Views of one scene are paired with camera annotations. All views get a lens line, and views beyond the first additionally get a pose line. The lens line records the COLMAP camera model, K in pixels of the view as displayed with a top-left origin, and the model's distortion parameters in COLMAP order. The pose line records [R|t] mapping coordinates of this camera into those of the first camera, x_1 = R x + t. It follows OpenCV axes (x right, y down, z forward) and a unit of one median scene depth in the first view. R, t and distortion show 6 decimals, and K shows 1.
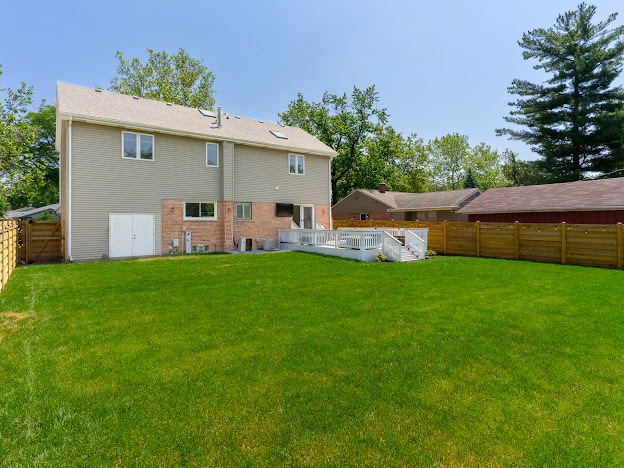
lens RADIAL K [[336.3, 0, 312.0], [0, 336.3, 234.0], [0, 0, 1]] dist [0.003705, 0.000738]
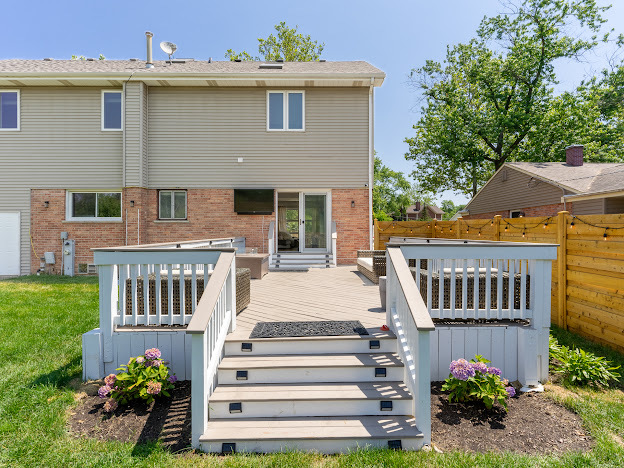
lens RADIAL K [[336.3, 0, 312.0], [0, 336.3, 234.0], [0, 0, 1]] dist [0.003705, 0.000738]
pose [[0.811952, 0.005393, -0.583699, 0.311823], [-0.024365, 0.999399, -0.024660, -0.012881], [0.583216, 0.034245, 0.811595, 0.687768]]
